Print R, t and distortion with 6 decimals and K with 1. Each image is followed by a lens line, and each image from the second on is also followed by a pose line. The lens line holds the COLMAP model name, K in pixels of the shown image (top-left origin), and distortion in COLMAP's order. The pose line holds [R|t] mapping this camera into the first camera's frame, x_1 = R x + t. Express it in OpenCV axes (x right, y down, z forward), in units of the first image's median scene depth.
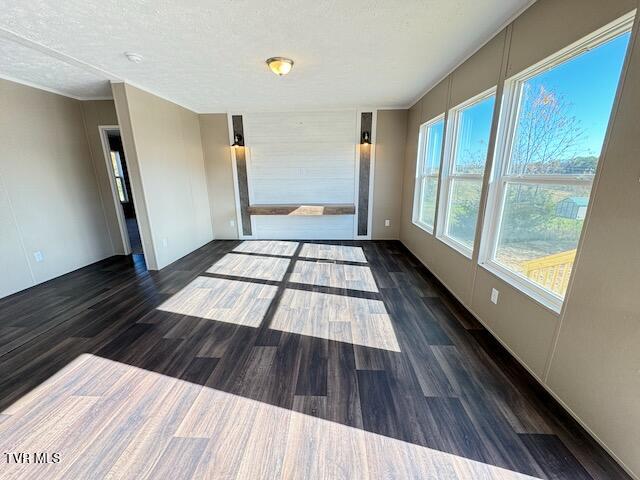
lens RADIAL K [[255.4, 0, 320.0], [0, 255.4, 240.0], [0, 0, 1]] dist [-0.003083, 0.000157]
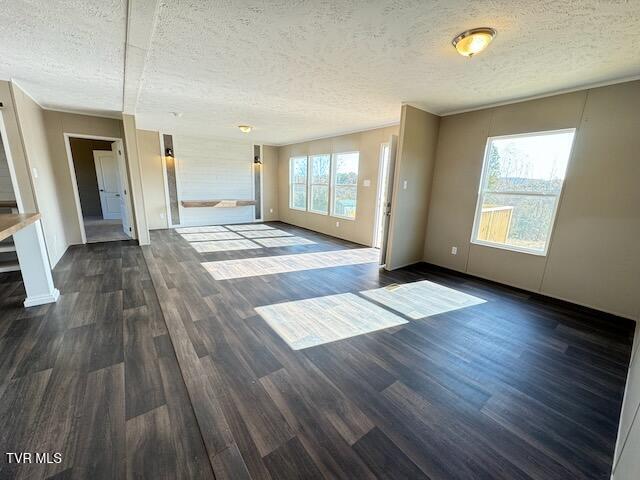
lens RADIAL K [[254.7, 0, 320.0], [0, 254.7, 240.0], [0, 0, 1]] dist [-0.001957, 0.000038]
pose [[0.764071, -0.110597, 0.635581, -0.614521], [0.126820, 0.991722, 0.020110, 0.140073], [-0.632544, 0.065239, 0.771772, -0.512377]]
